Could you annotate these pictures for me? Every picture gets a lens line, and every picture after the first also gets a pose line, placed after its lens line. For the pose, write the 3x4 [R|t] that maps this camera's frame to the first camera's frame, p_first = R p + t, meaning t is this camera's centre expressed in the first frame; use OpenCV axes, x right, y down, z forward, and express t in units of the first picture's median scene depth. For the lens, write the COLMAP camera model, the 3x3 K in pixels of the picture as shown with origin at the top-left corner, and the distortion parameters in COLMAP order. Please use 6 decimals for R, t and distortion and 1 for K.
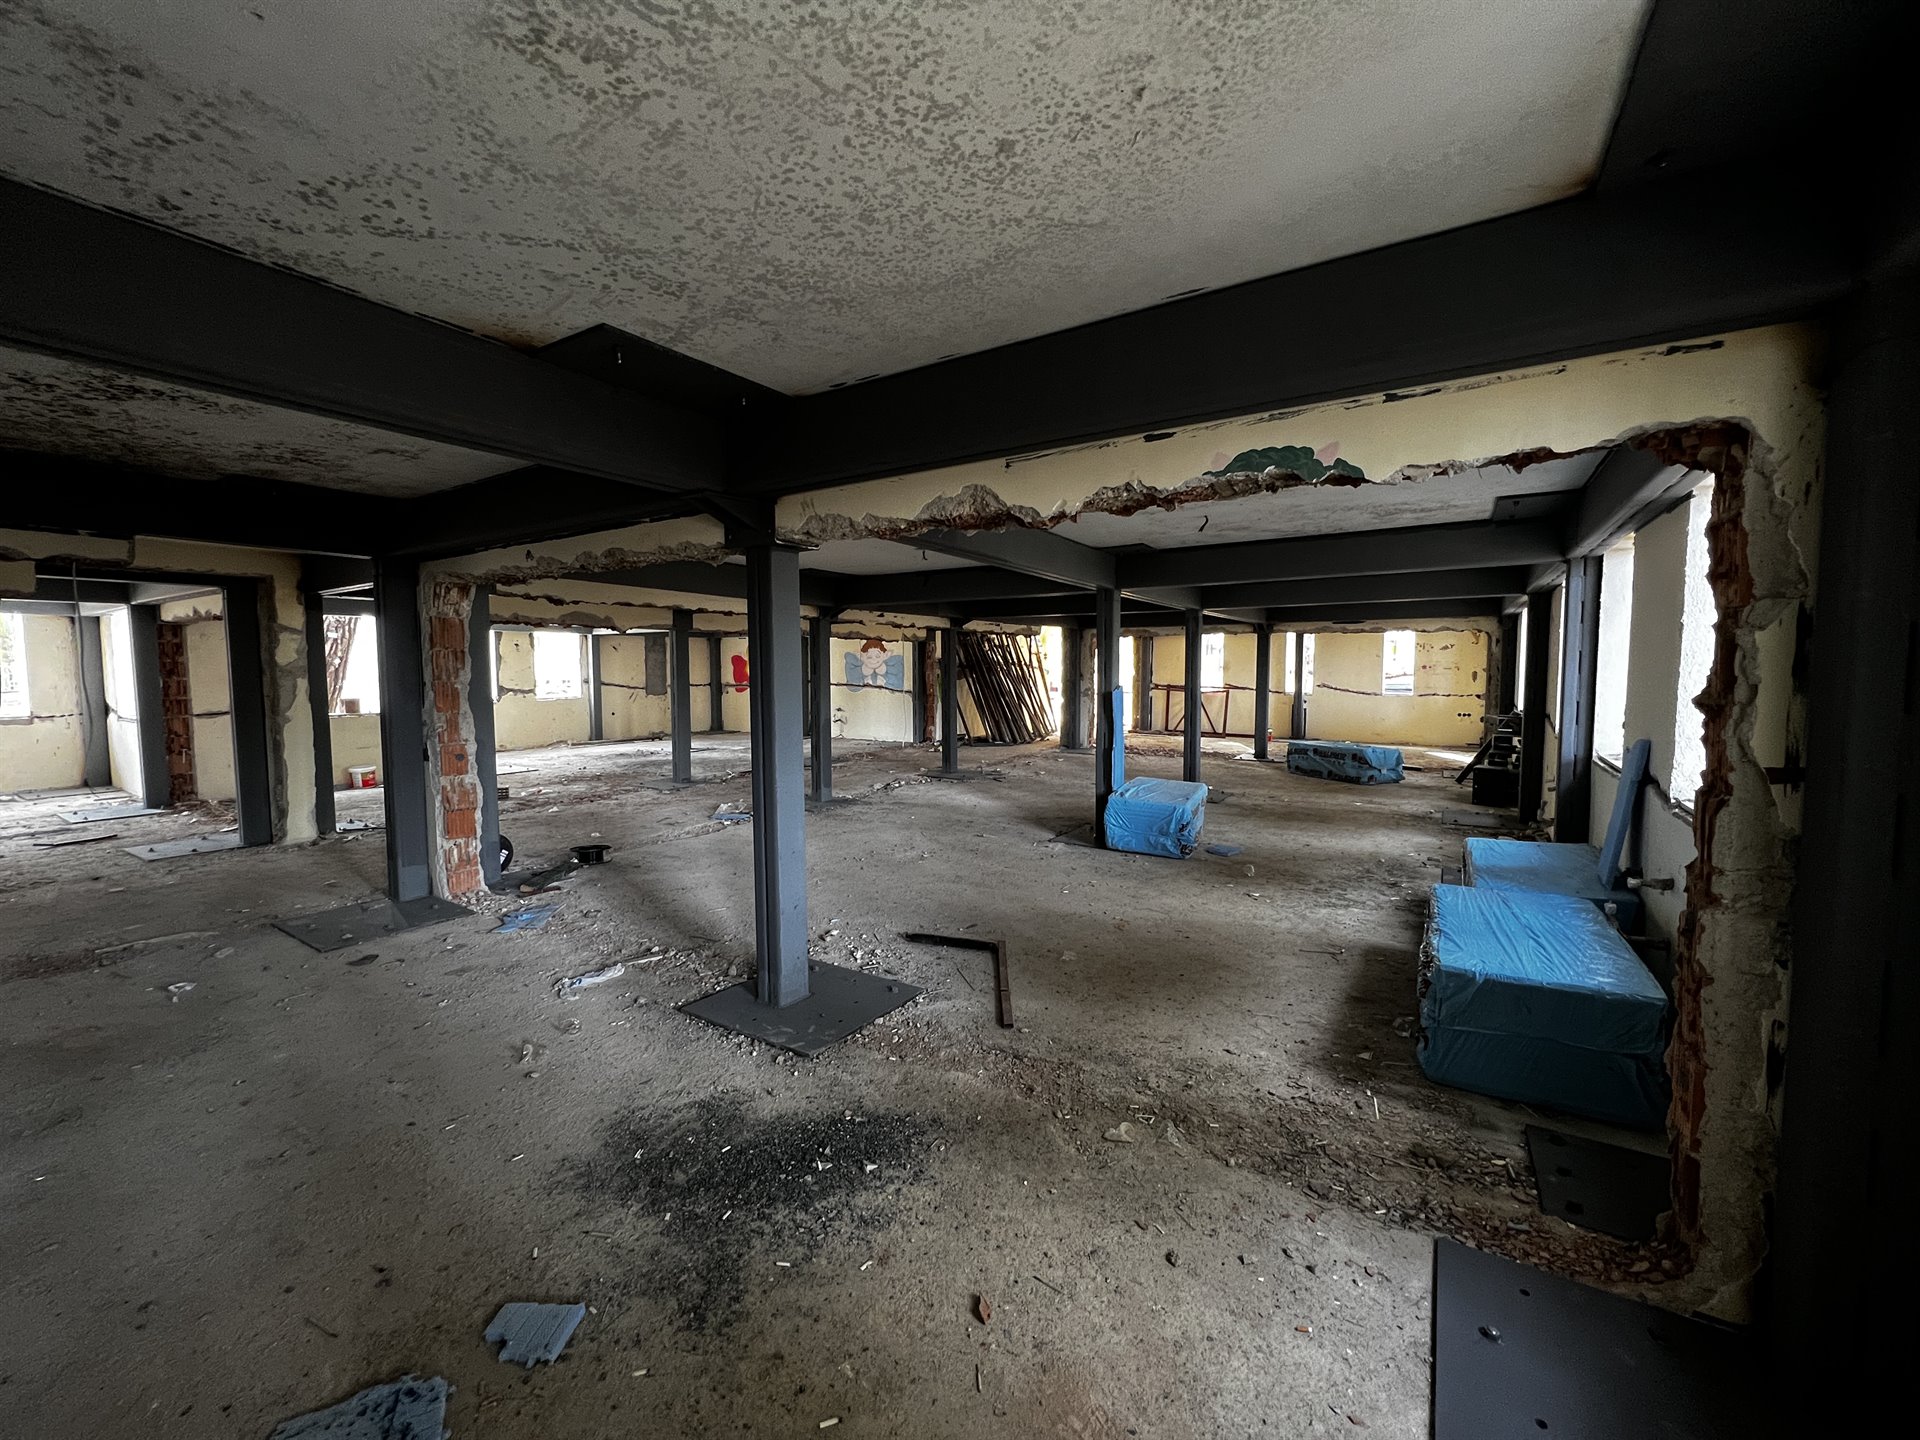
lens RADIAL K [[768.0, 0, 955.1], [0, 768.0, 717.7], [0, 0, 1]] dist [-0.001687, -0.000468]
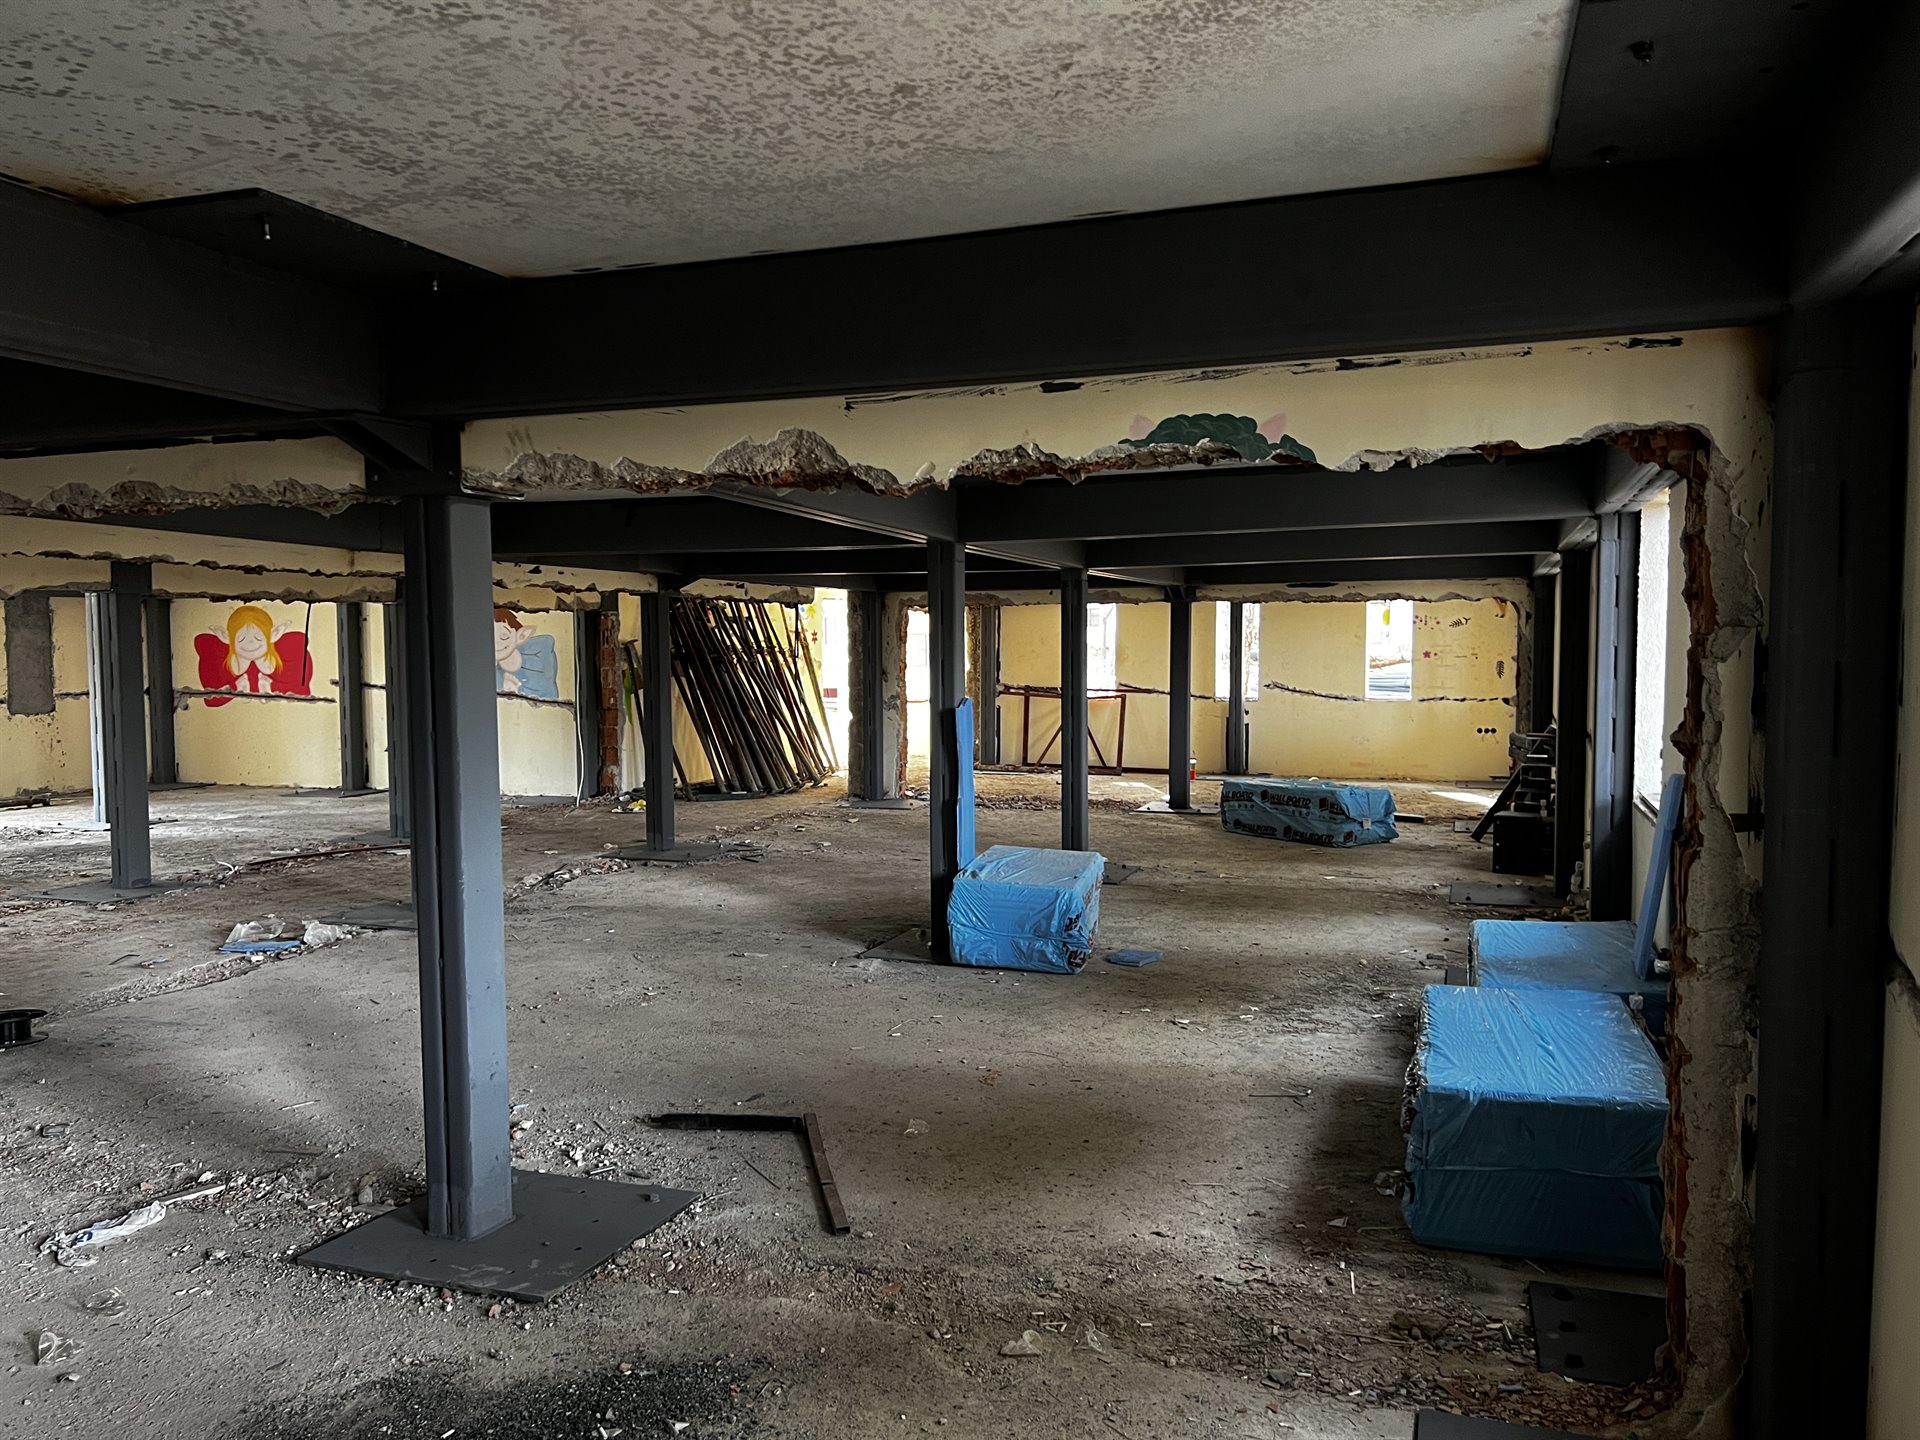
lens RADIAL K [[1433.4, 0, 948.7], [0, 1433.4, 734.7], [0, 0, 1]] dist [0.085714, -0.115498]
pose [[0.975092, -0.016212, 0.221209, -0.085913], [0.017255, 0.999847, -0.002785, -0.015632], [-0.221130, 0.006532, 0.975222, -0.185458]]
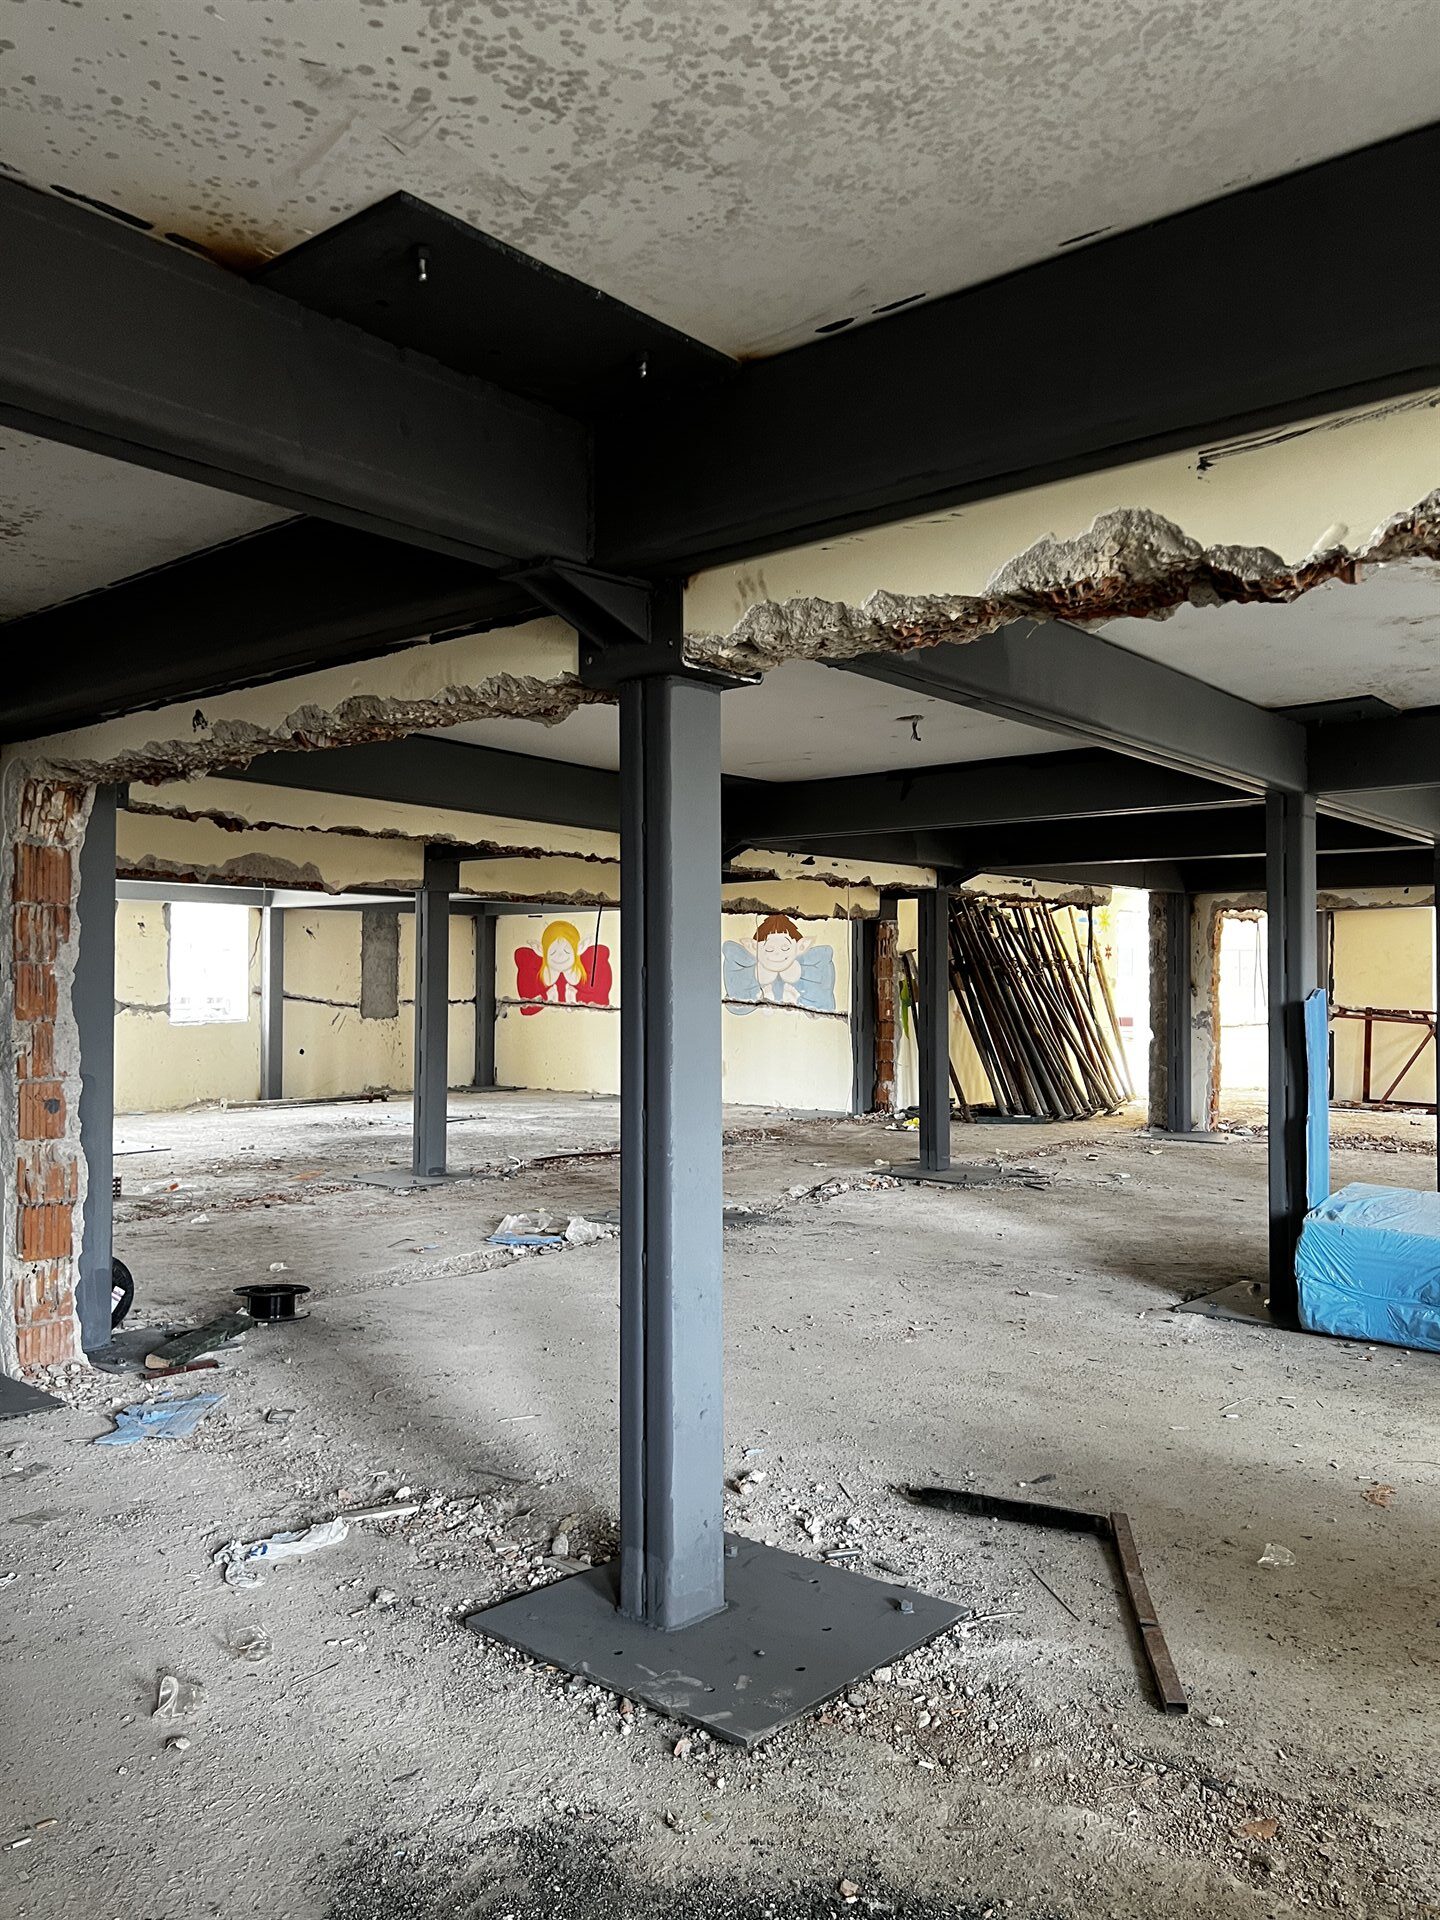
lens RADIAL K [[1437.2, 0, 715.1], [0, 1437.2, 960.2], [0, 0, 1]] dist [0.052065, -0.059521]
pose [[0.991115, 0.004375, -0.132938, -0.067547], [-0.015108, 0.996694, -0.079834, 0.029745], [0.132149, 0.081133, 0.987904, 0.071025]]
